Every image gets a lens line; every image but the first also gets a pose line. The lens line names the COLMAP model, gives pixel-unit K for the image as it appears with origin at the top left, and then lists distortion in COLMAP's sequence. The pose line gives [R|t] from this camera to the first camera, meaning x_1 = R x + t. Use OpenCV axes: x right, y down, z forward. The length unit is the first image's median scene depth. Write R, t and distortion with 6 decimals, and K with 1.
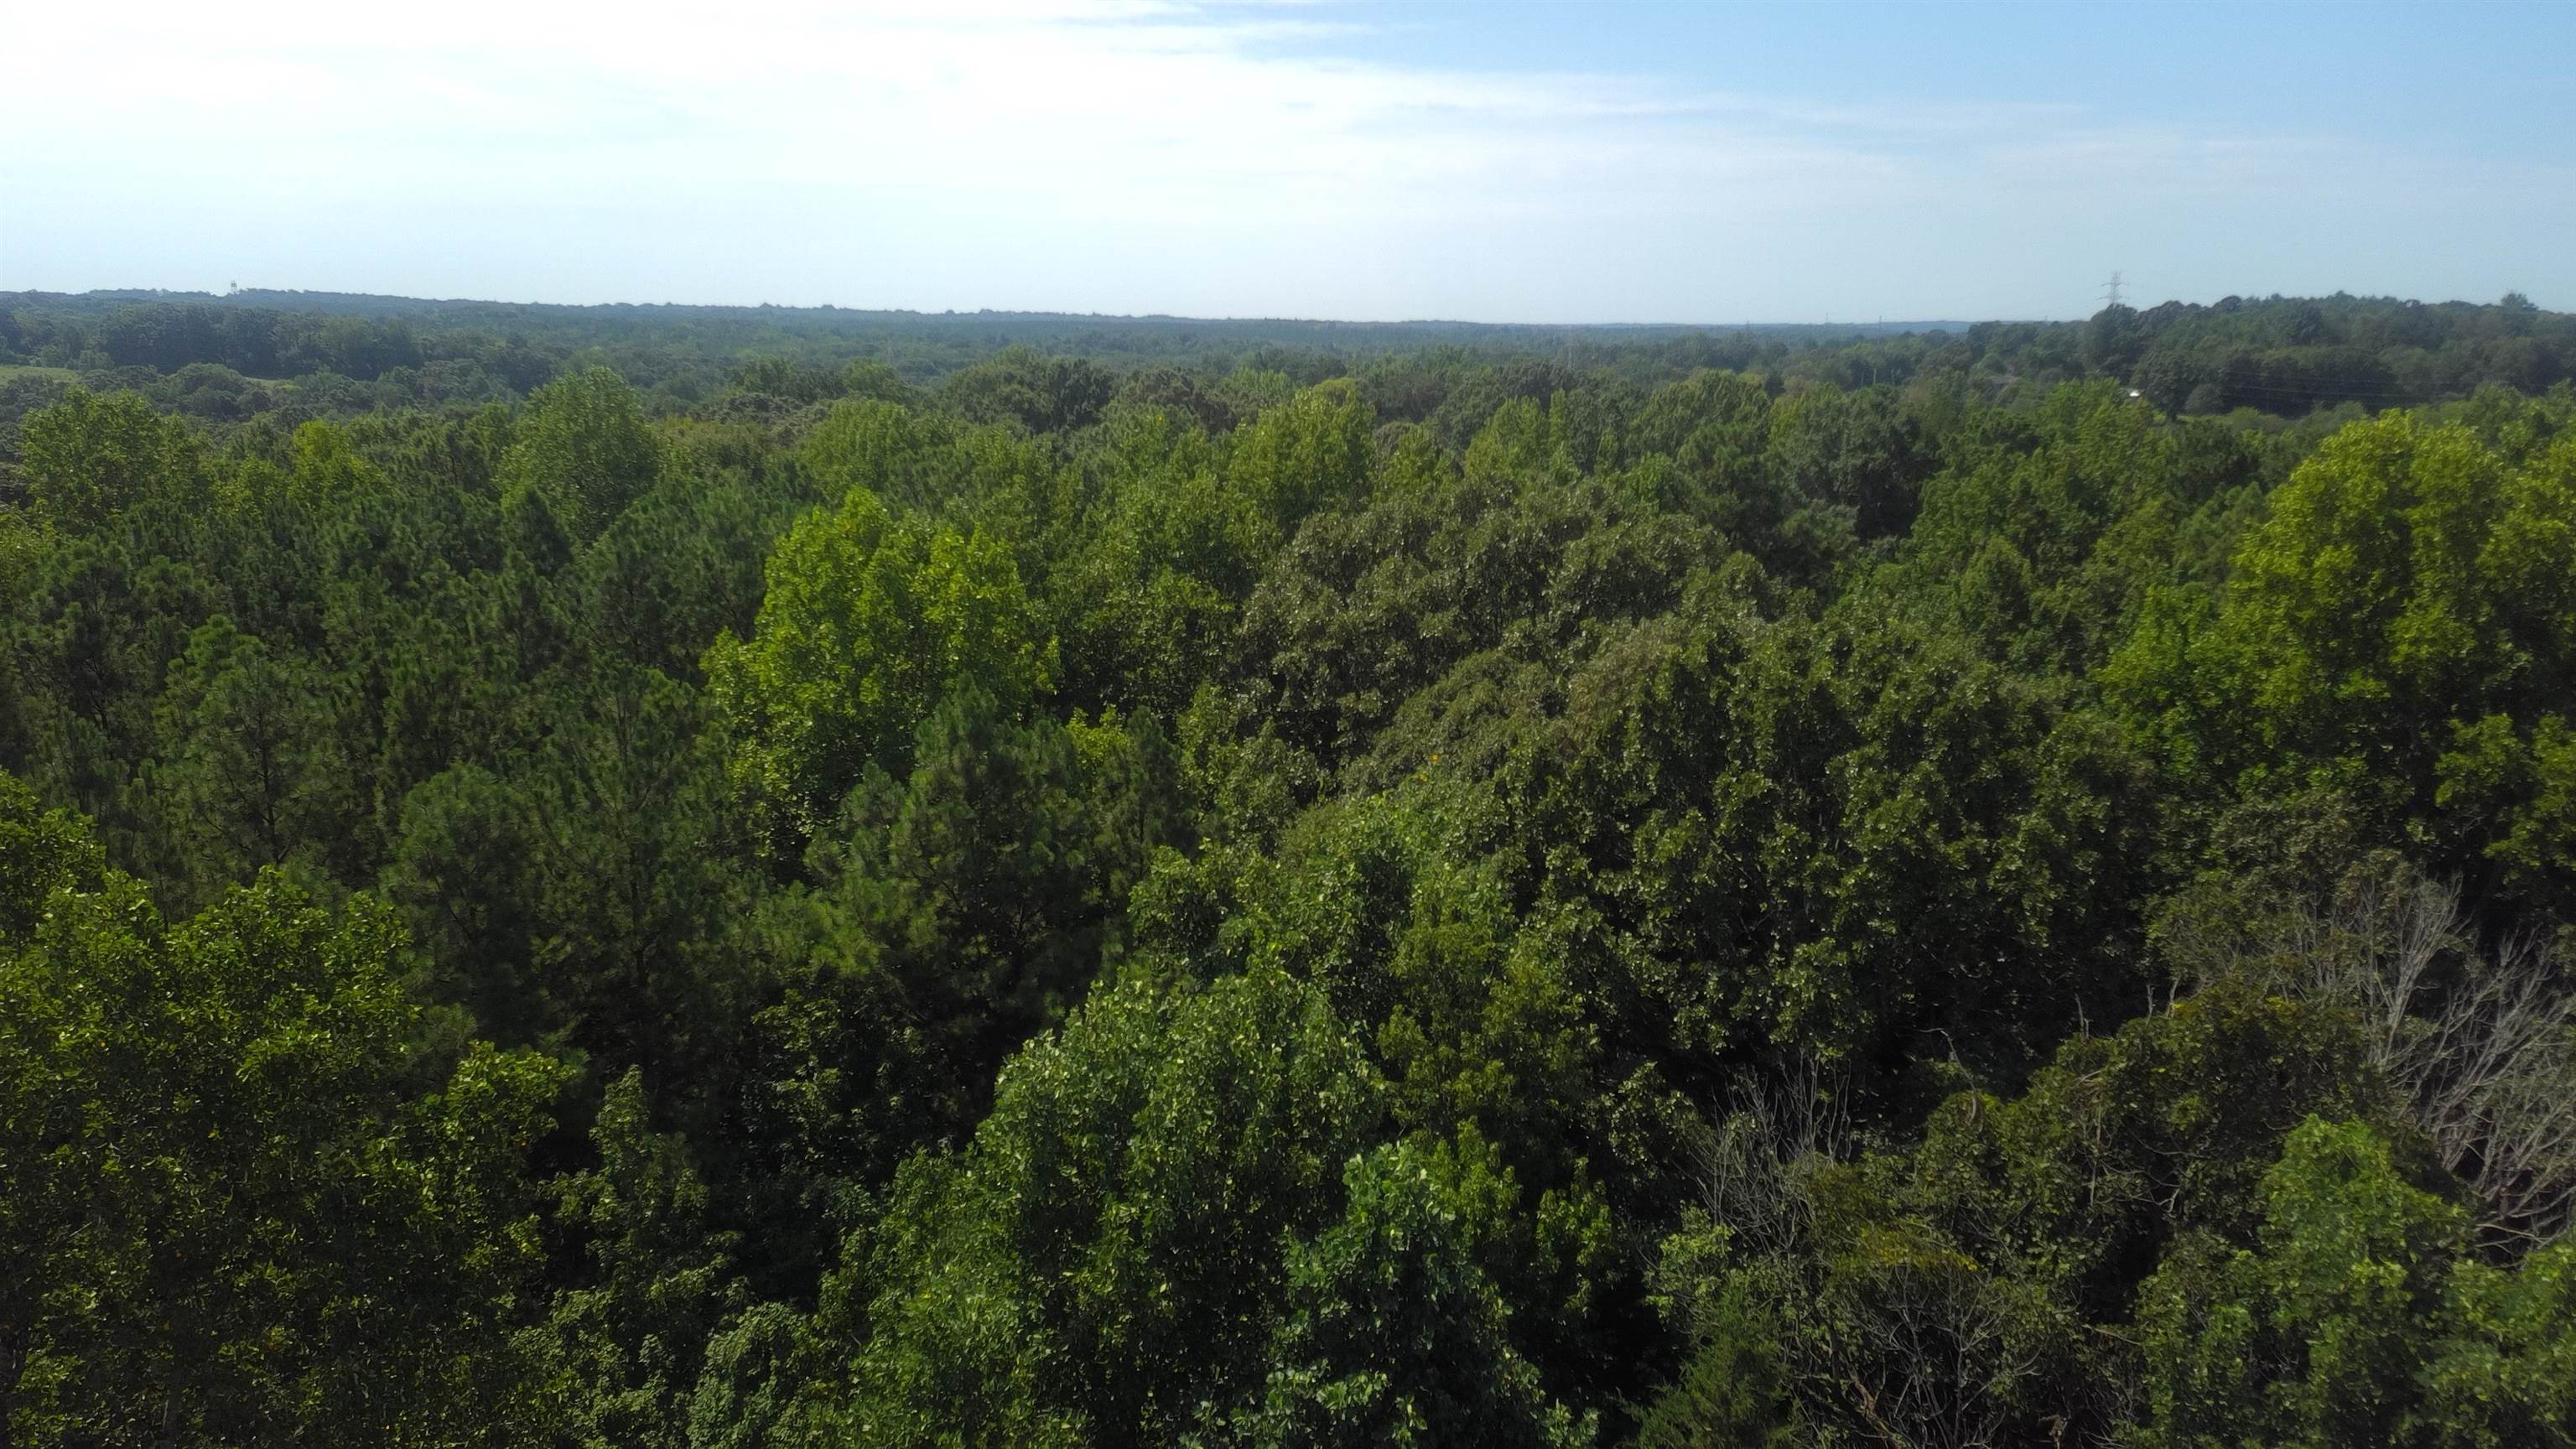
lens RADIAL K [[1956.2, 0, 1267.2], [0, 1956.2, 694.7], [0, 0, 1]] dist [0.065050, -0.070642]
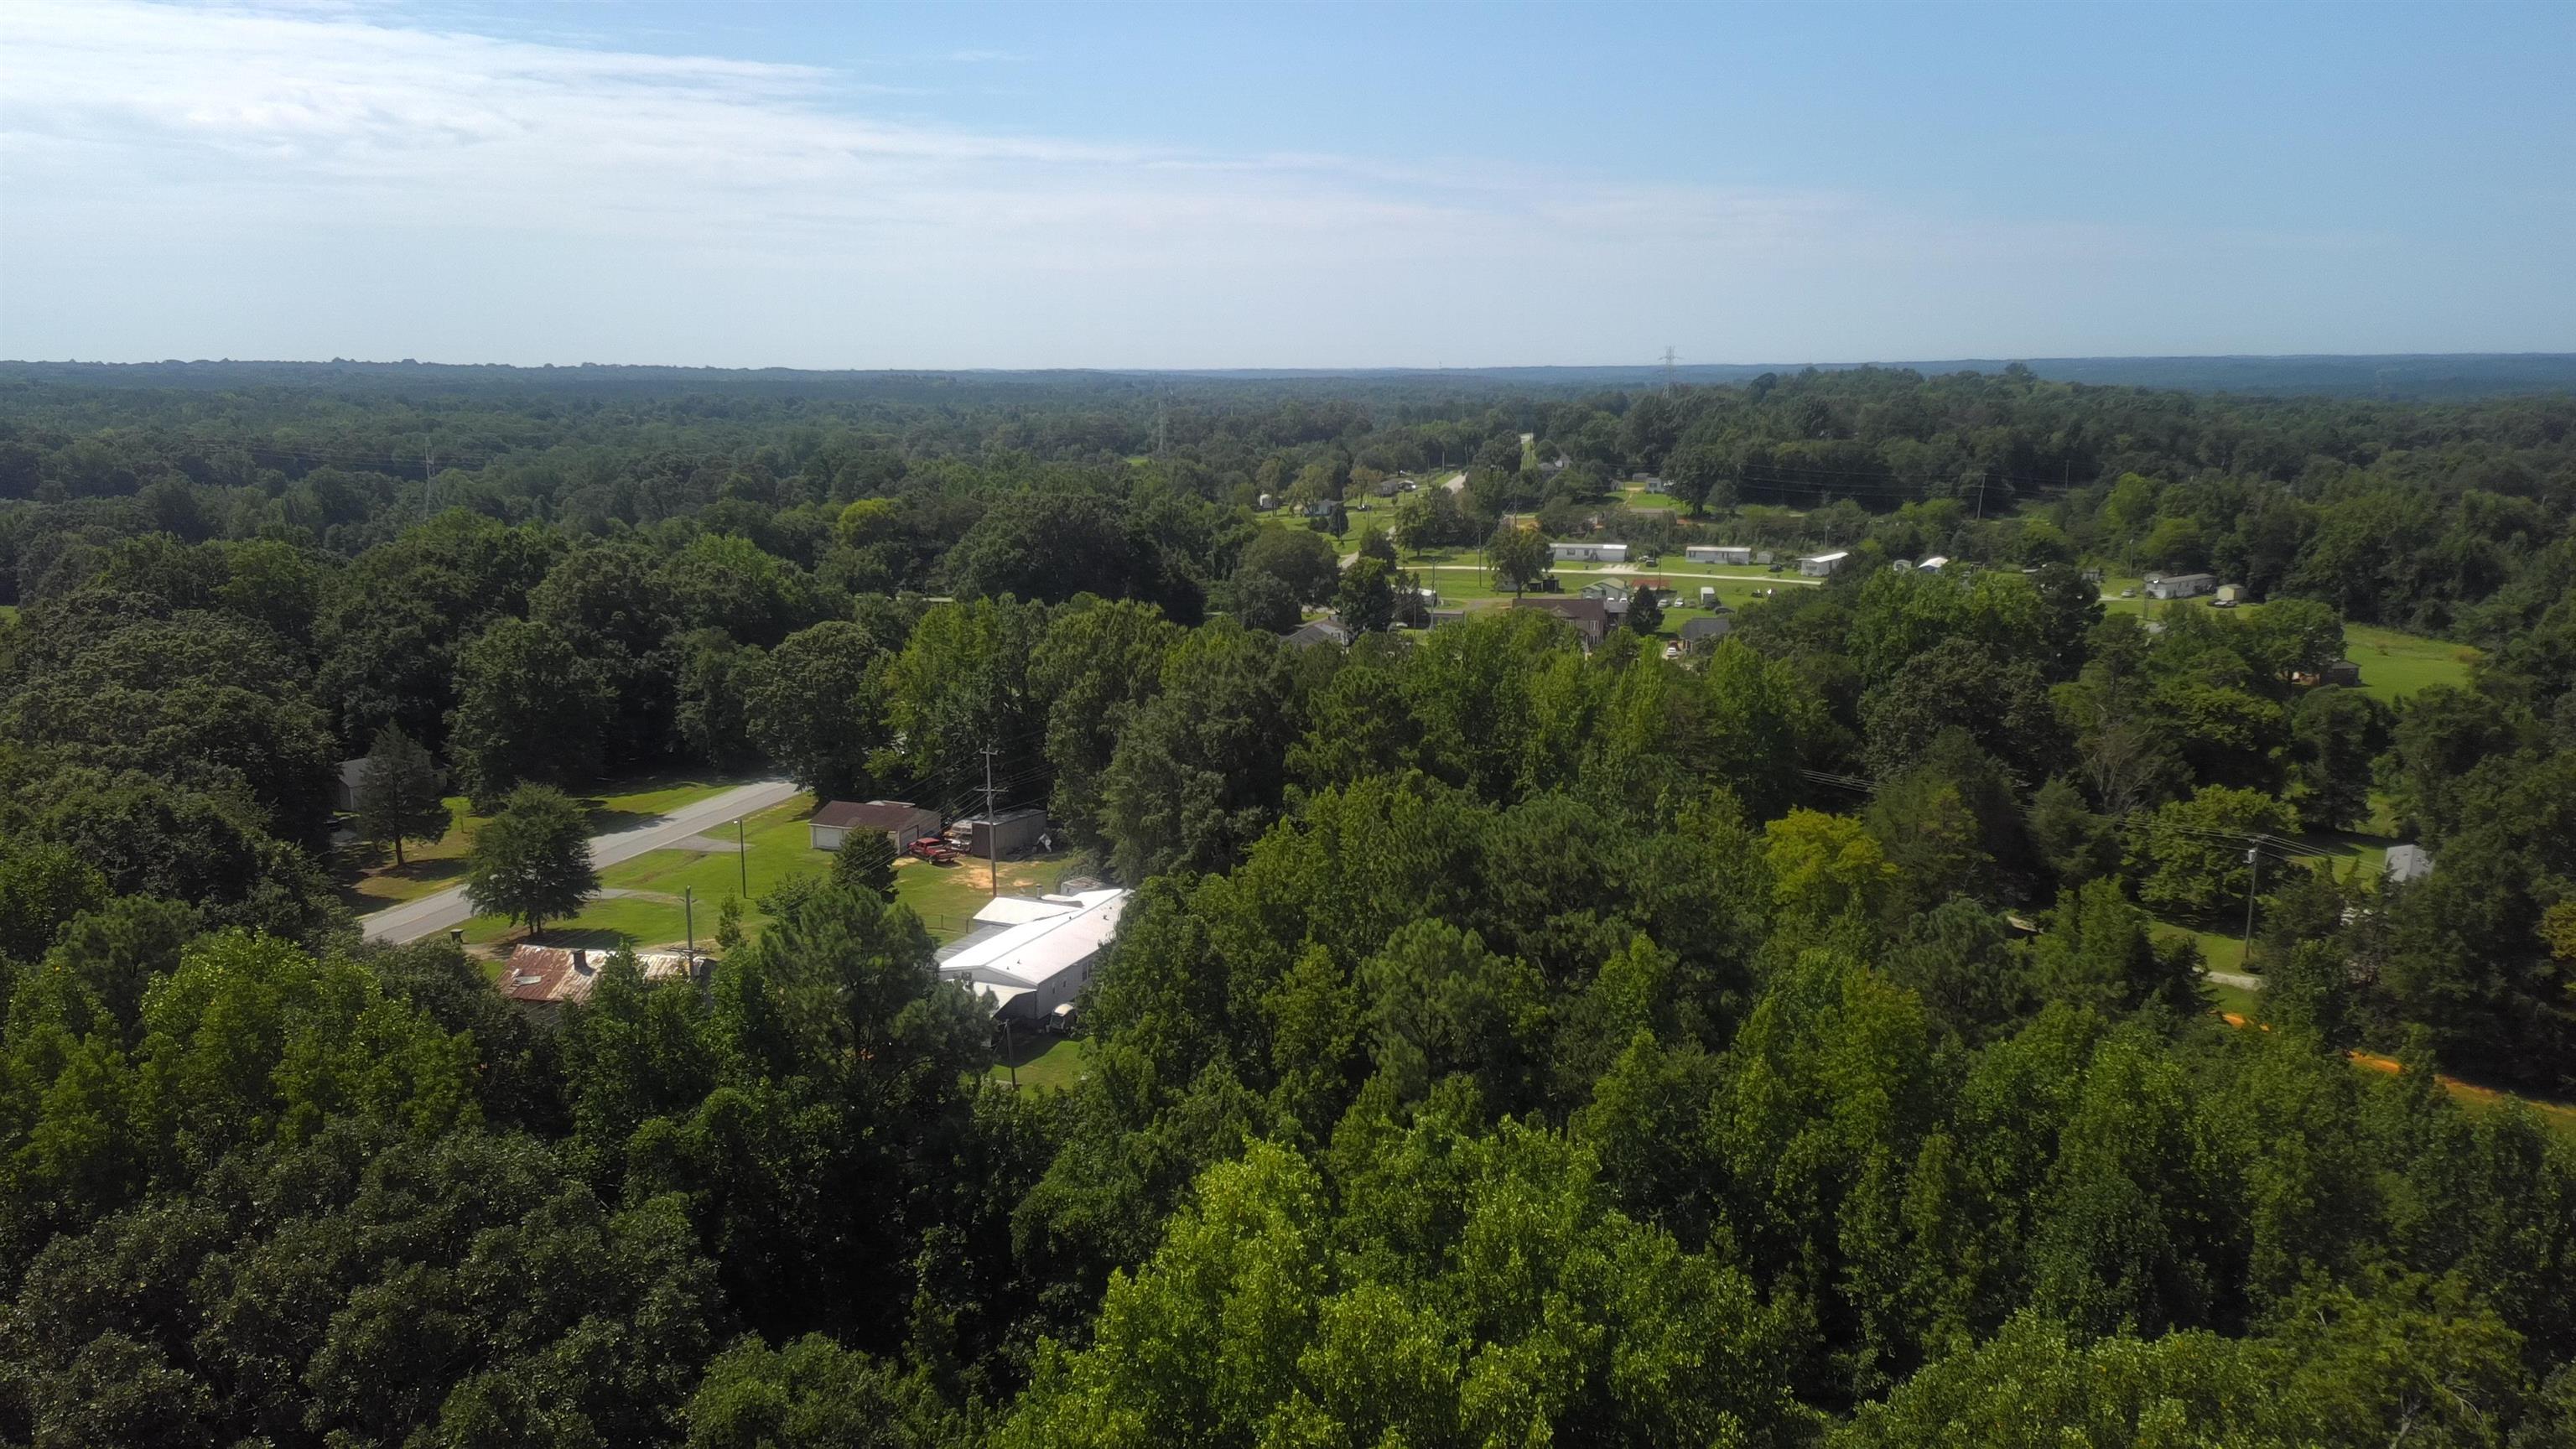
lens RADIAL K [[1956.2, 0, 1287.3], [0, 1956.2, 720.9], [0, 0, 1]] dist [0.065050, -0.070642]
pose [[0.981972, -0.046241, 0.183281, 0.088038], [0.047607, 0.998861, -0.003060, -0.065205], [-0.182931, 0.011730, 0.983056, 0.037290]]
